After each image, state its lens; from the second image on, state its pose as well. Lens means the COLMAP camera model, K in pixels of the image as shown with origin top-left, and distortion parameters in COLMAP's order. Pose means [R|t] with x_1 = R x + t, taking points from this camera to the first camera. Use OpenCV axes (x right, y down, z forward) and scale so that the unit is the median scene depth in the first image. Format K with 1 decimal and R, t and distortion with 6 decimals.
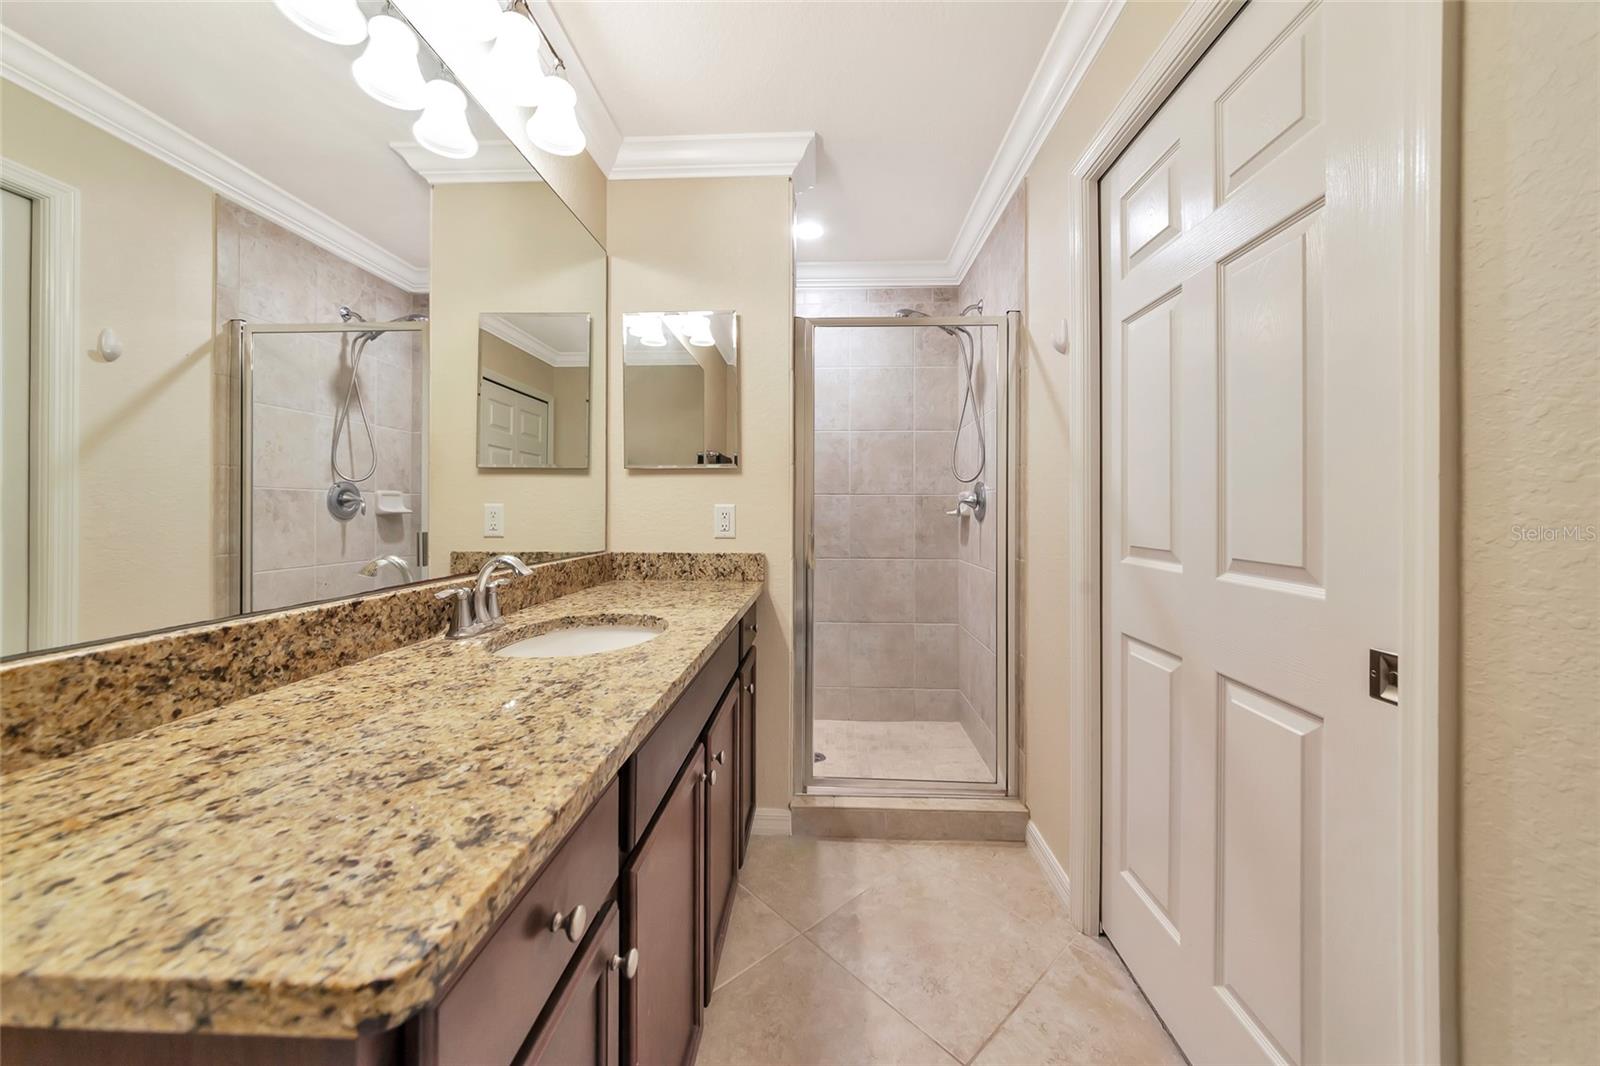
lens RADIAL K [[579.8, 0, 802.7], [0, 579.8, 512.4], [0, 0, 1]] dist [-0.001079, 0.001706]
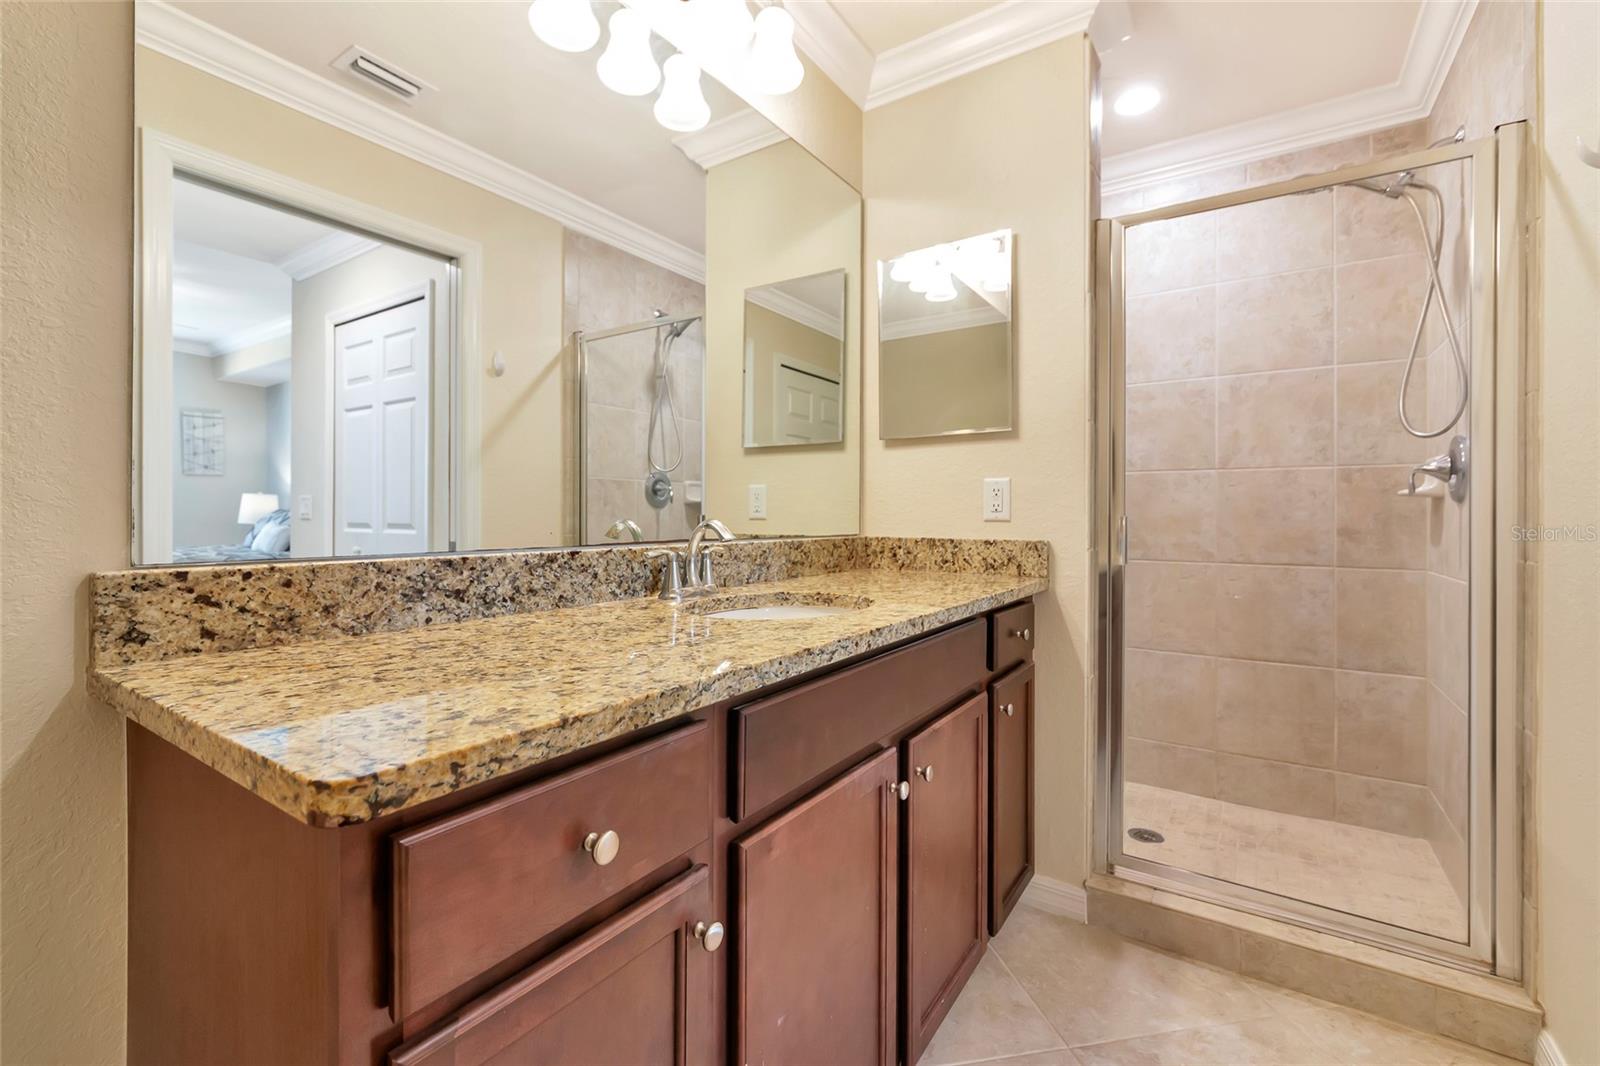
lens RADIAL K [[693.2, 0, 789.3], [0, 693.2, 520.3], [0, 0, 1]] dist [0.006587, -0.002031]
pose [[0.849554, 0.003807, -0.527487, 0.246705], [-0.003551, 0.999993, 0.001498, 0.085852], [0.527489, 0.000601, 0.849562, 0.096518]]
